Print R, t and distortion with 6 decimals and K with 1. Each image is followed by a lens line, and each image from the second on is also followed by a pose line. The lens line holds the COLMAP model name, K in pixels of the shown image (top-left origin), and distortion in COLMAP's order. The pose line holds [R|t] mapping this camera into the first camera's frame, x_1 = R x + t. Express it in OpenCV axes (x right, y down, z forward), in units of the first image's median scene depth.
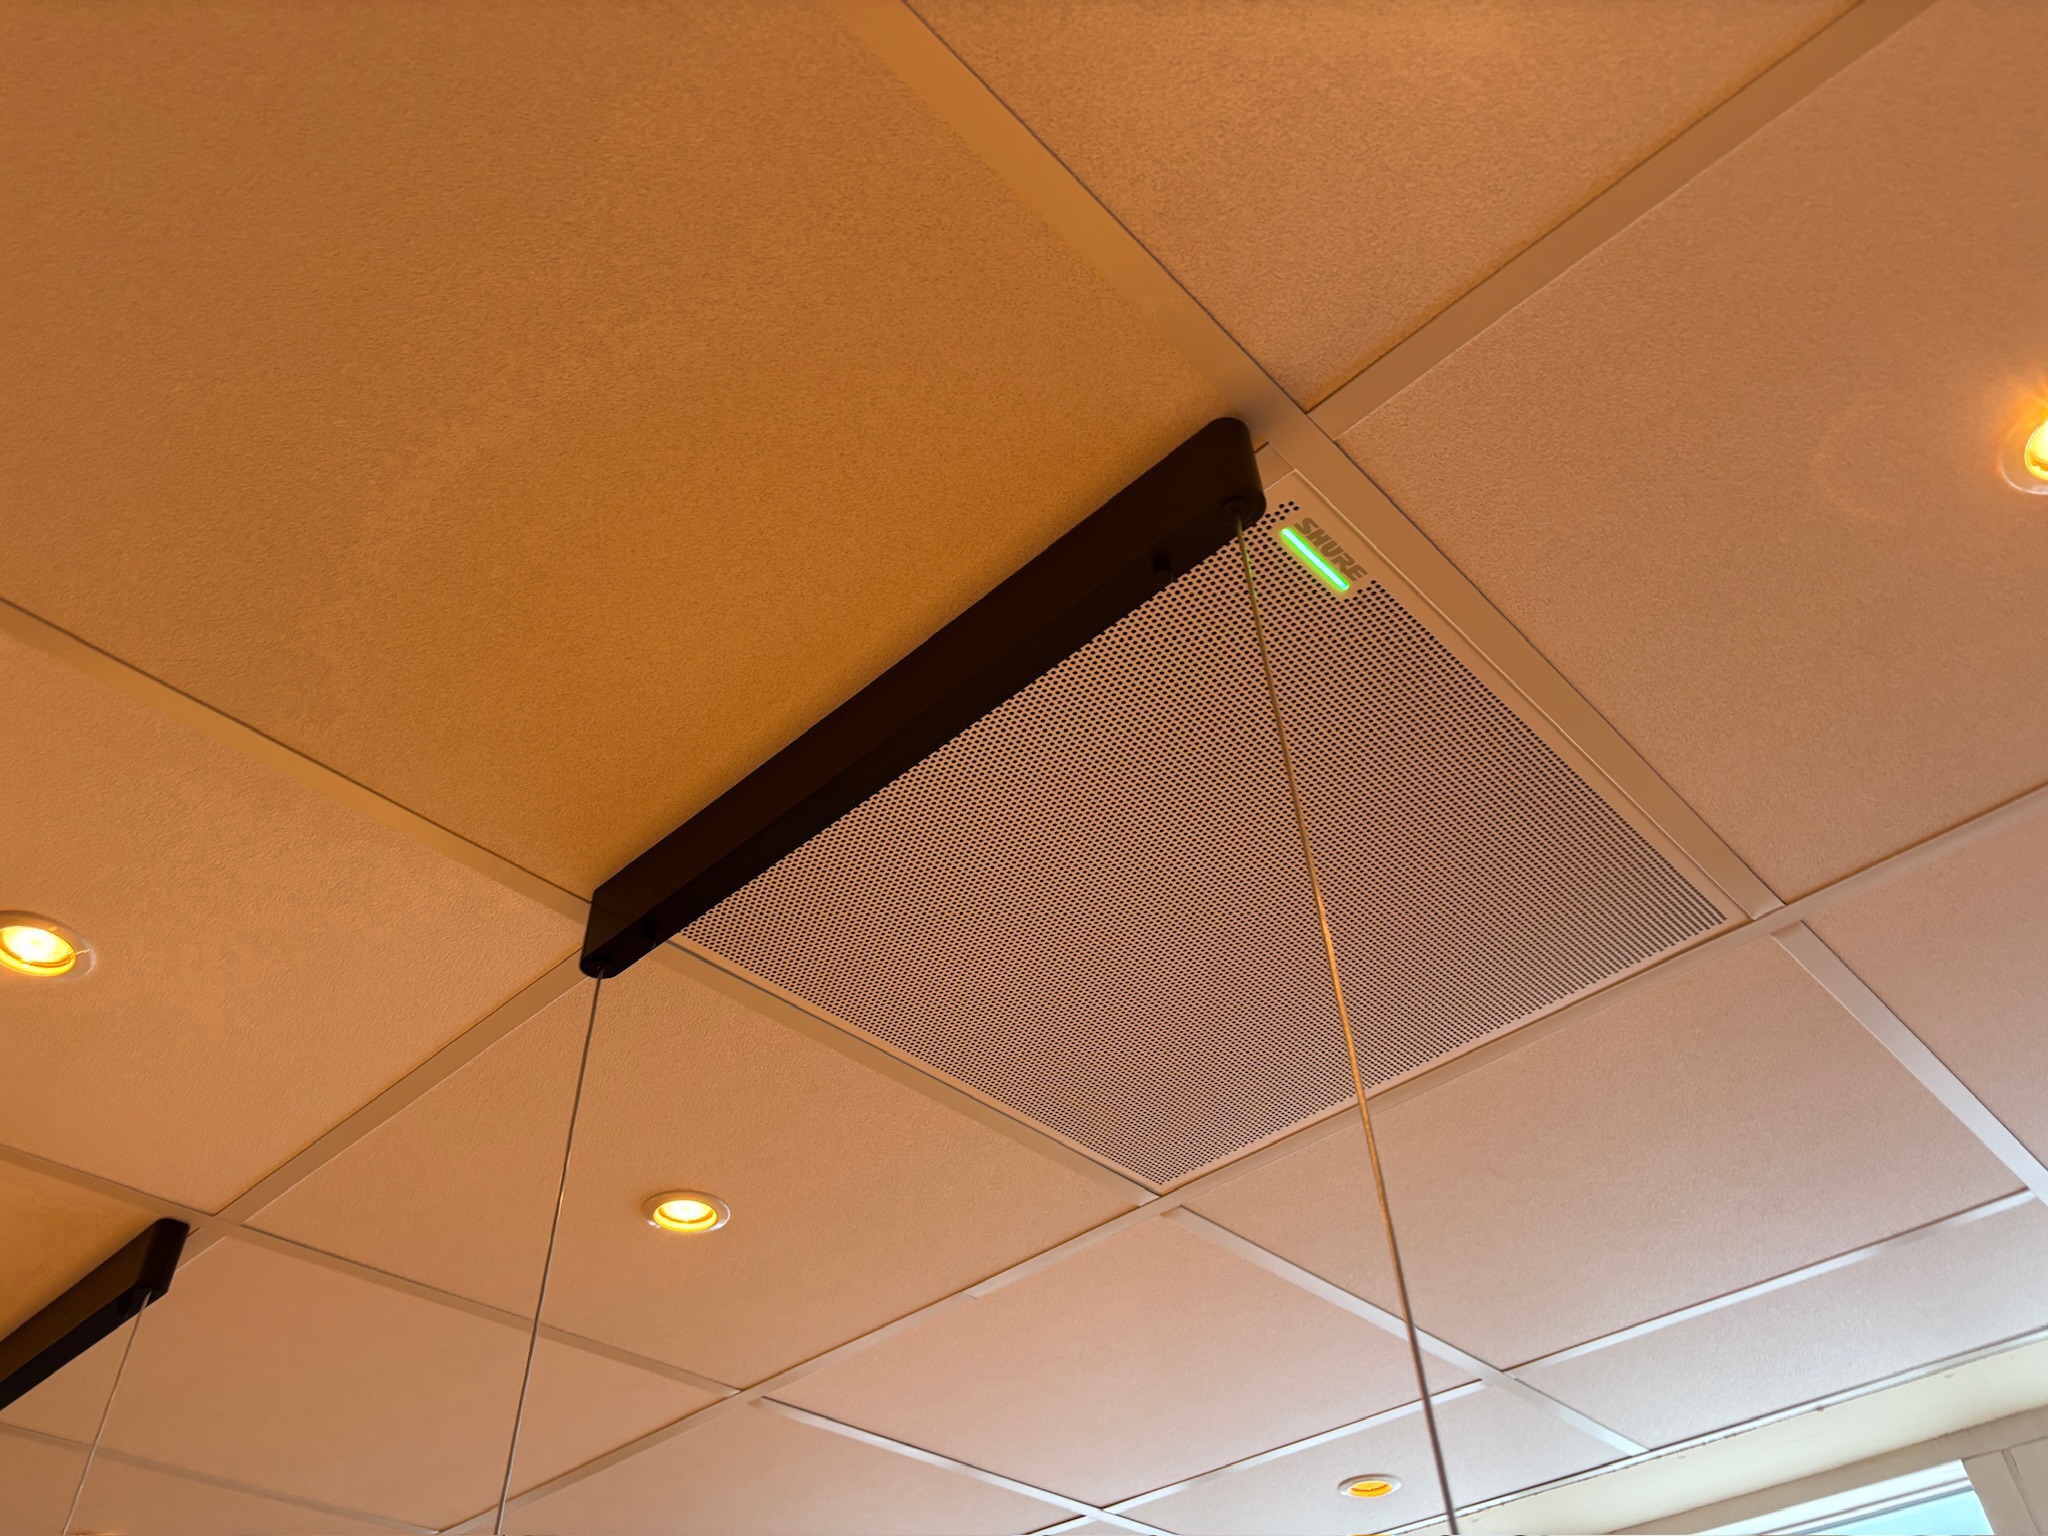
lens RADIAL K [[1550.0, 0, 1030.7], [0, 1550.0, 765.7], [0, 0, 1]] dist [0.057869, -0.002255]
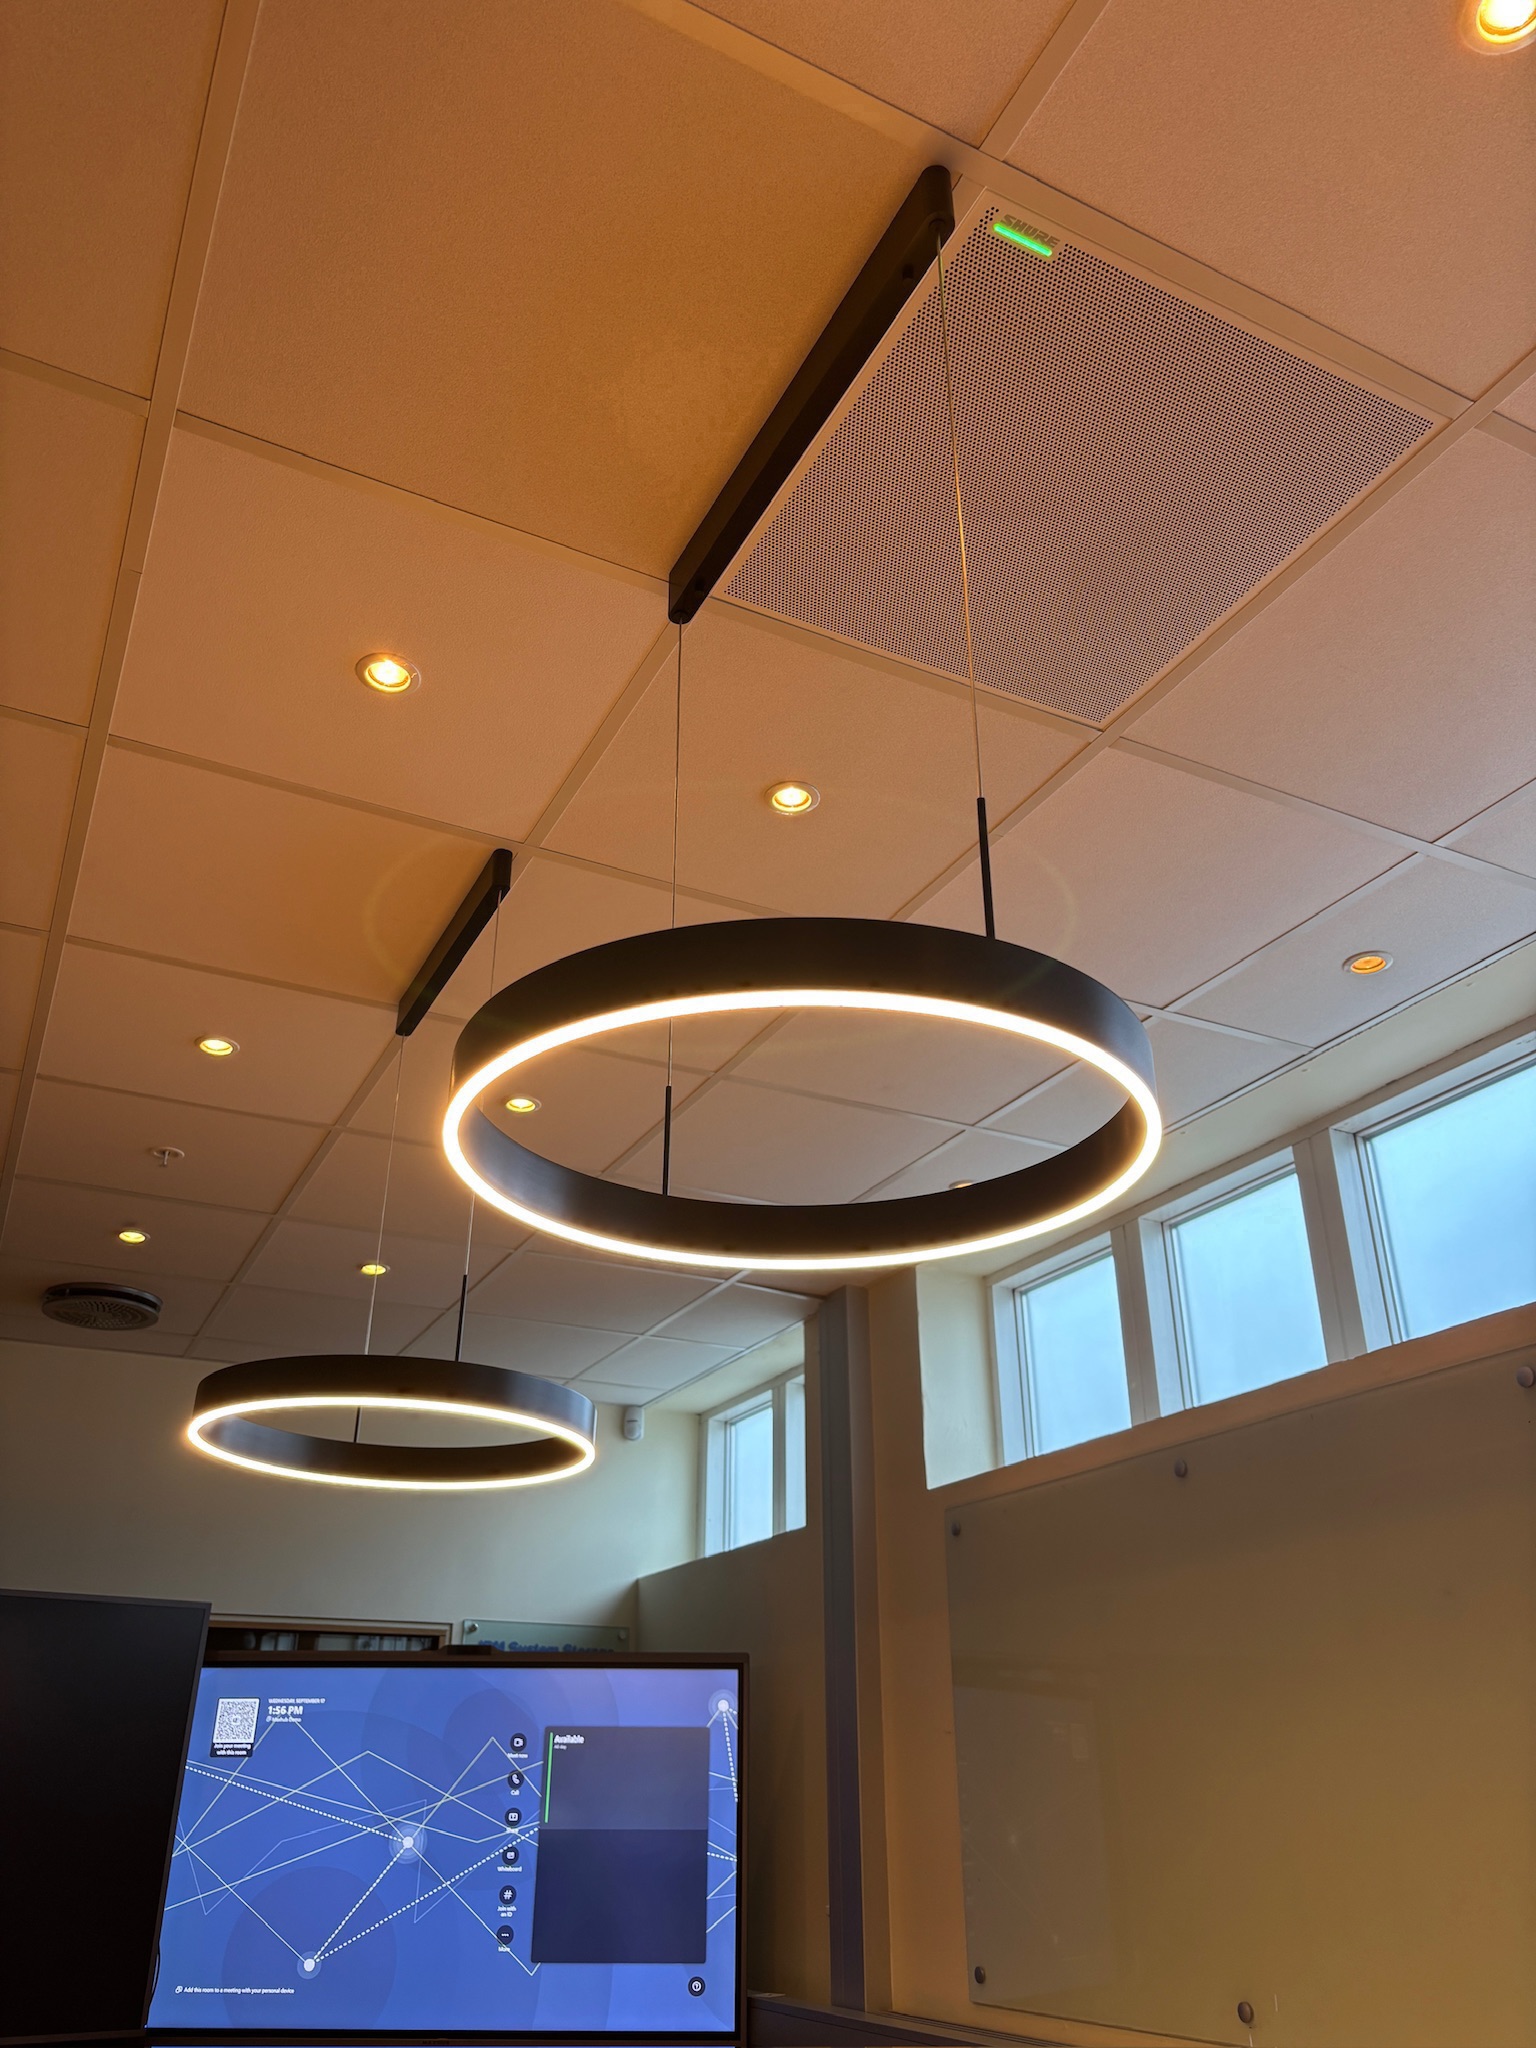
lens RADIAL K [[1571.6, 0, 768.0], [0, 1571.6, 1024.0], [0, 0, 1]] dist [0.043993, -0.004627]
pose [[0.941201, -0.119316, -0.316076, 0.295337], [0.206341, 0.943812, 0.258154, 0.123221], [0.267514, -0.308194, 0.912936, -0.654492]]
